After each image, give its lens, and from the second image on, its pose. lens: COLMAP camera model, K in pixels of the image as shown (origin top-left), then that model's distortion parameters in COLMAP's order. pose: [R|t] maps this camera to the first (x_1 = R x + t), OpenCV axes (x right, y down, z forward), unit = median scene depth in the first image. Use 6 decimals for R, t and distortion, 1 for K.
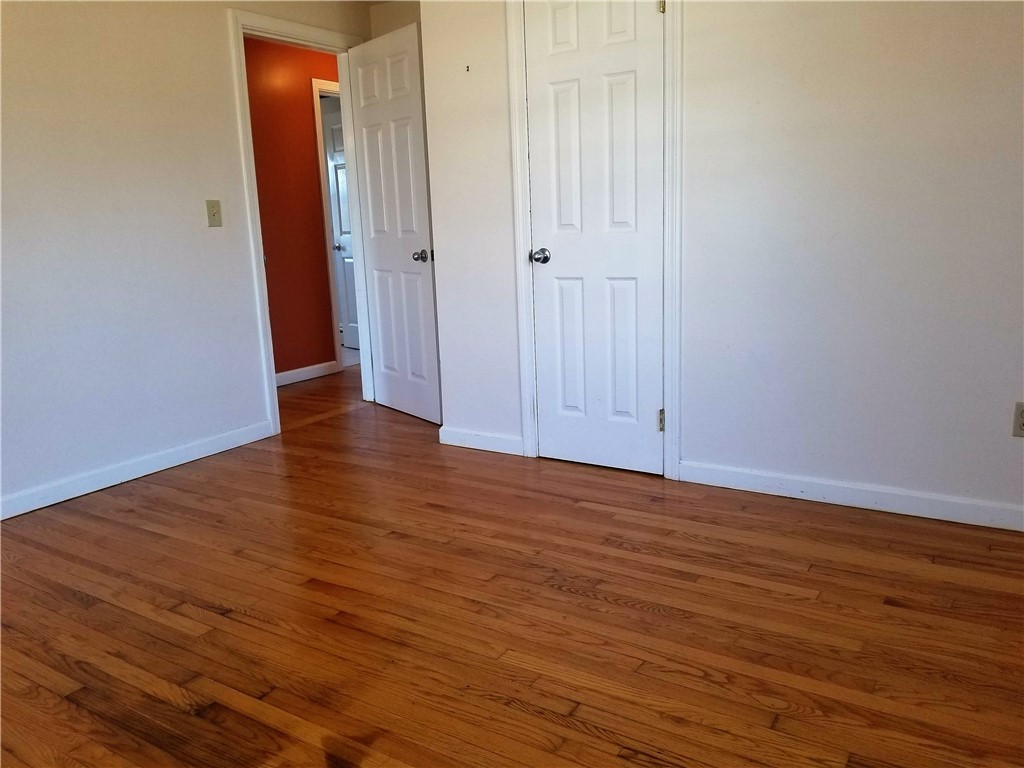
lens RADIAL K [[801.5, 0, 512.0], [0, 801.5, 384.0], [0, 0, 1]] dist [0.096191, -0.120674]
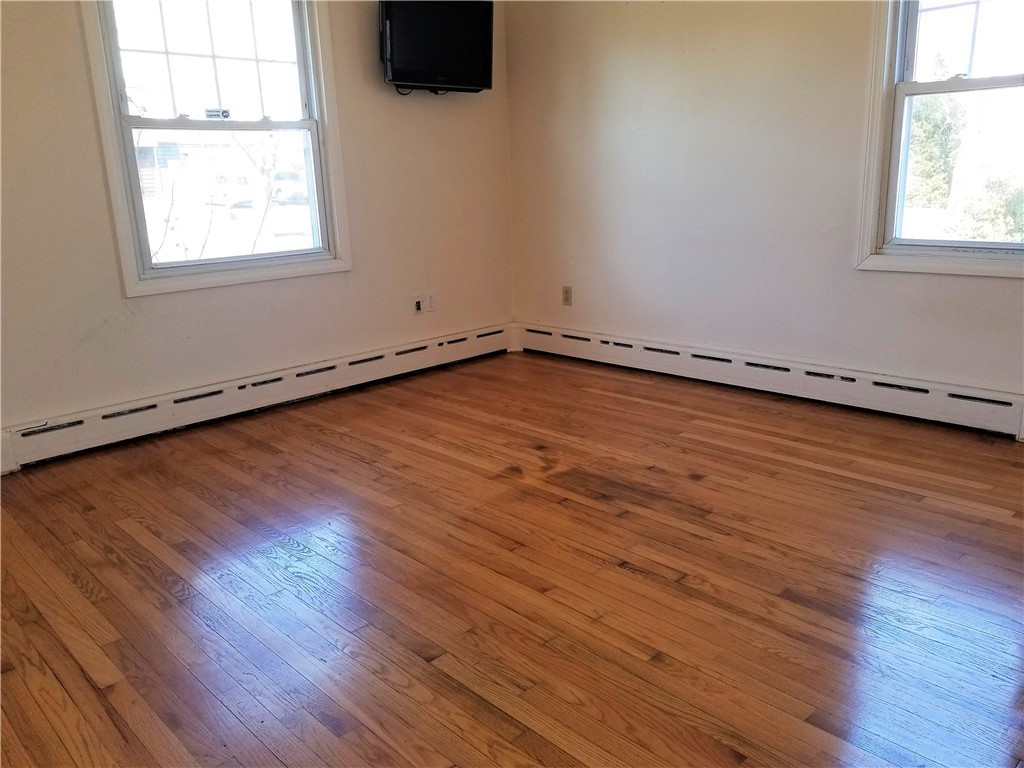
lens RADIAL K [[801.5, 0, 512.0], [0, 801.5, 384.0], [0, 0, 1]] dist [0.096191, -0.120674]
pose [[-0.972245, 0.020724, 0.233044, -0.489209], [0.120908, 0.897257, 0.424630, -0.377737], [-0.200300, 0.441022, -0.874860, 1.934671]]
